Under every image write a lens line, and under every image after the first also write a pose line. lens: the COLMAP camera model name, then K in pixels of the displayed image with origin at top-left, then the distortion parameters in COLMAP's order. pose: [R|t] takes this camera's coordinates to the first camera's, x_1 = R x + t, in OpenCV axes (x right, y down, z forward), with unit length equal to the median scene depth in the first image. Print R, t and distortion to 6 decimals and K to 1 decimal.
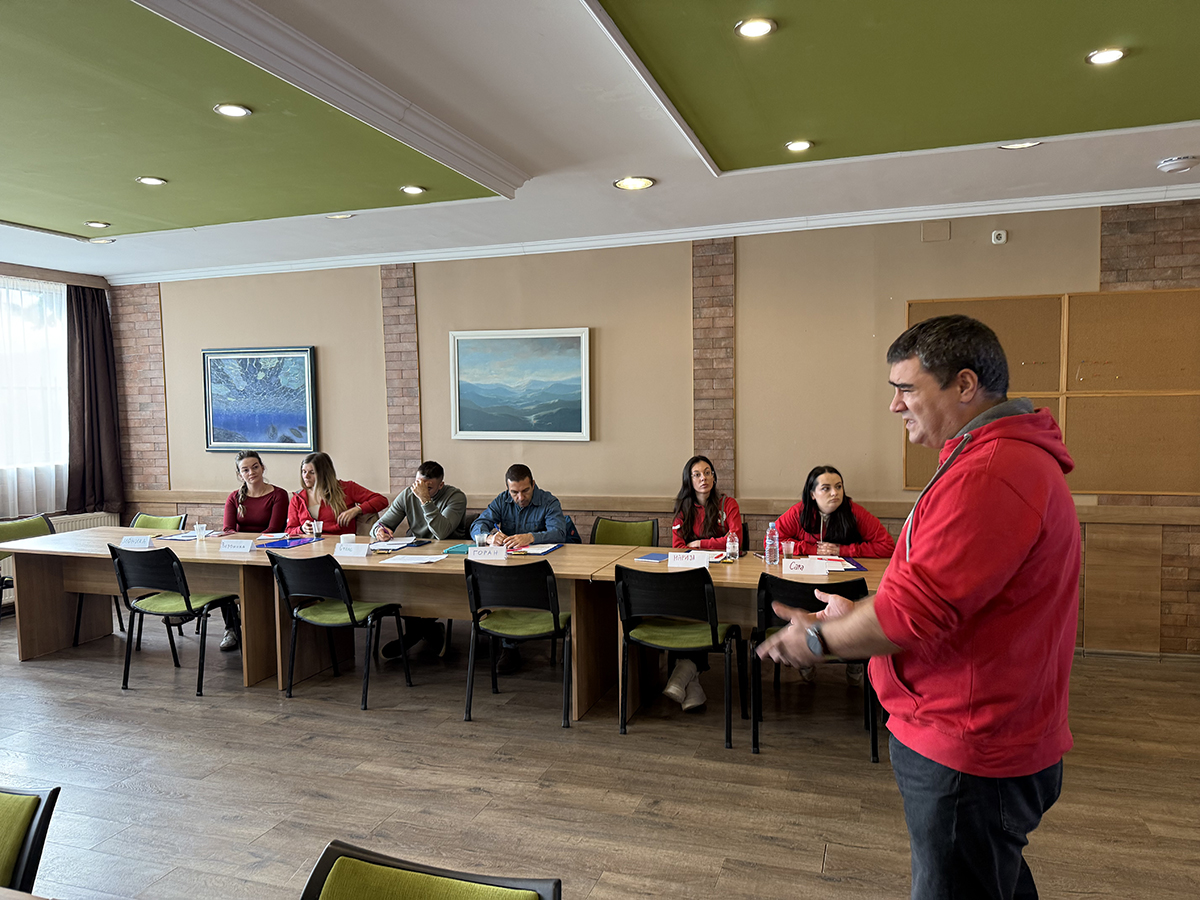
lens RADIAL K [[851.8, 0, 600.0], [0, 851.8, 450.0], [0, 0, 1]] dist [0.032842, -0.022494]
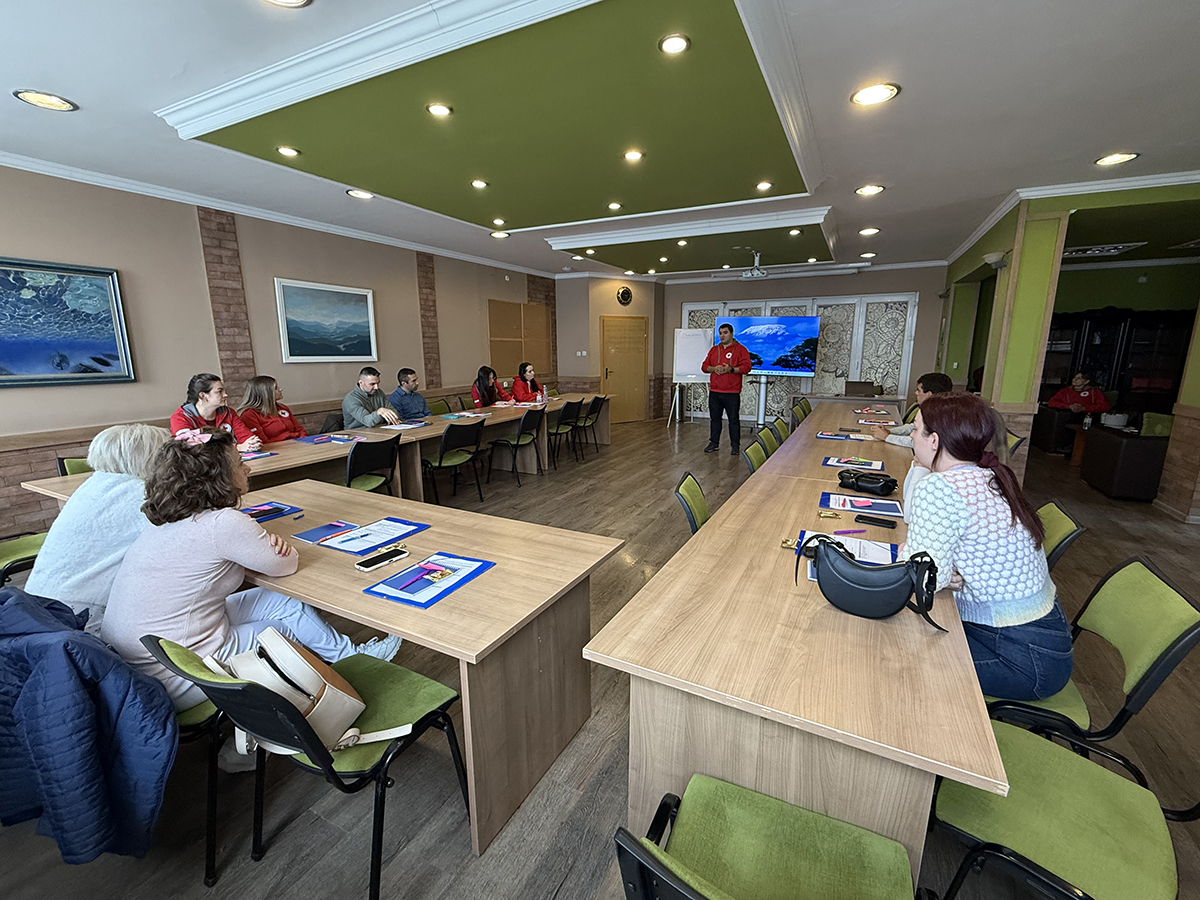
lens RADIAL K [[513.3, 0, 603.6], [0, 513.3, 450.8], [0, 0, 1]] dist [-0.001091, 0.000092]
pose [[0.142682, -0.184671, 0.972388, -0.991462], [0.055212, 0.982395, 0.178470, 0.007815], [-0.988228, 0.028223, 0.150366, 0.433427]]
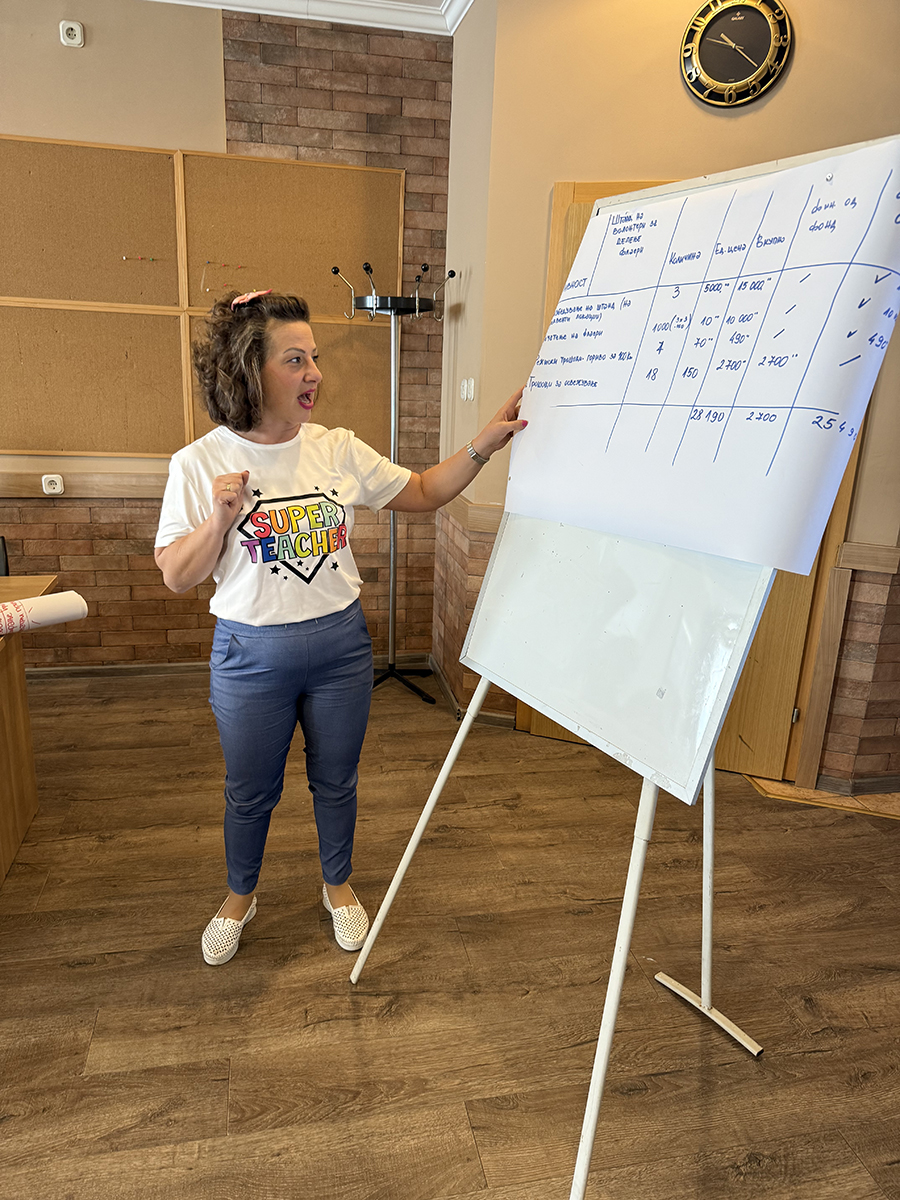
lens RADIAL K [[851.8, 0, 450.0], [0, 851.8, 600.0], [0, 0, 1]] dist [0.032842, -0.022494]
pose [[0.866284, -0.108368, 0.487656, 0.316591], [-0.018282, 0.968656, 0.247733, -0.013143], [-0.499217, -0.223522, 0.837150, 0.233212]]
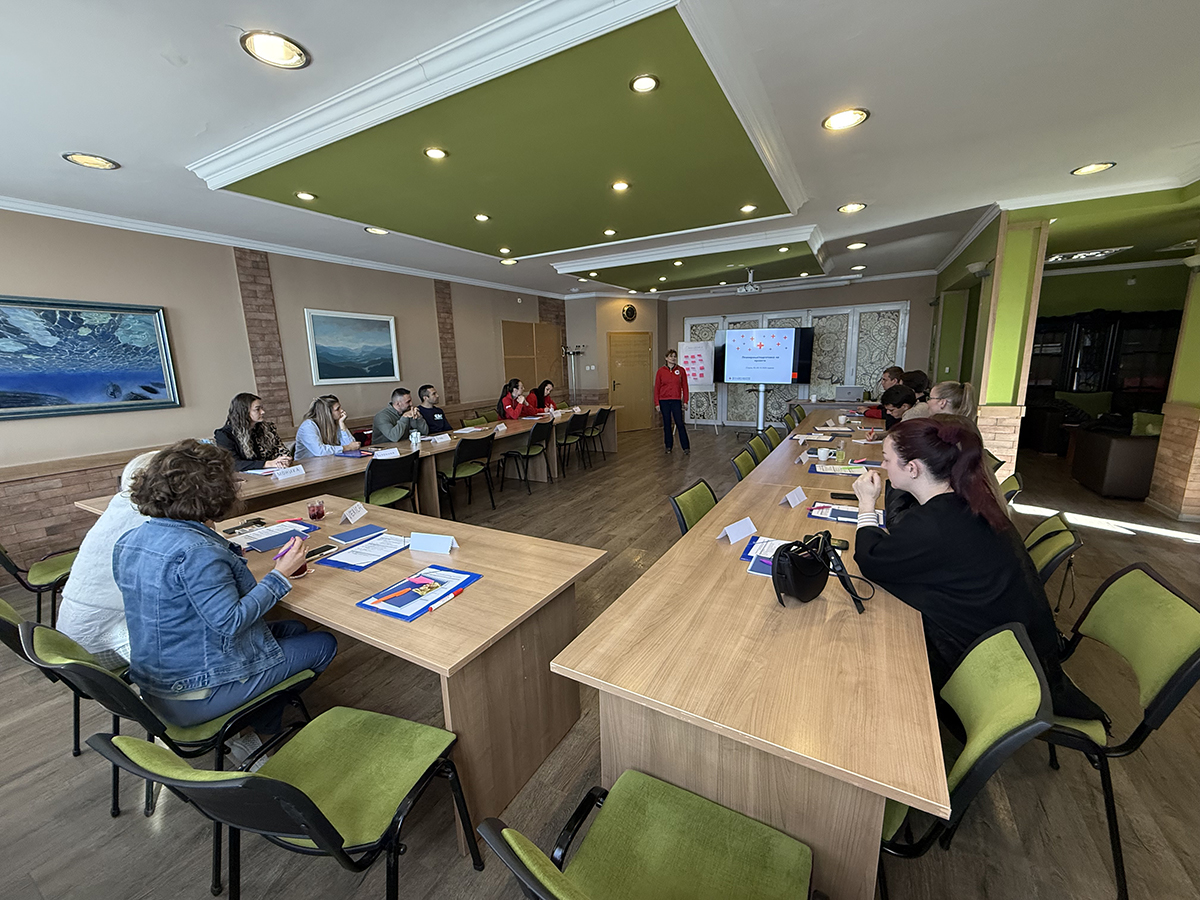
lens RADIAL K [[477.5, 0, 600.0], [0, 477.5, 450.0], [0, 0, 1]] dist [-0.000899, -0.000257]
pose [[0.179472, -0.176340, 0.967830, -0.981522], [0.081826, 0.983070, 0.163943, 0.002688], [-0.980354, 0.049770, 0.190863, 0.409998]]
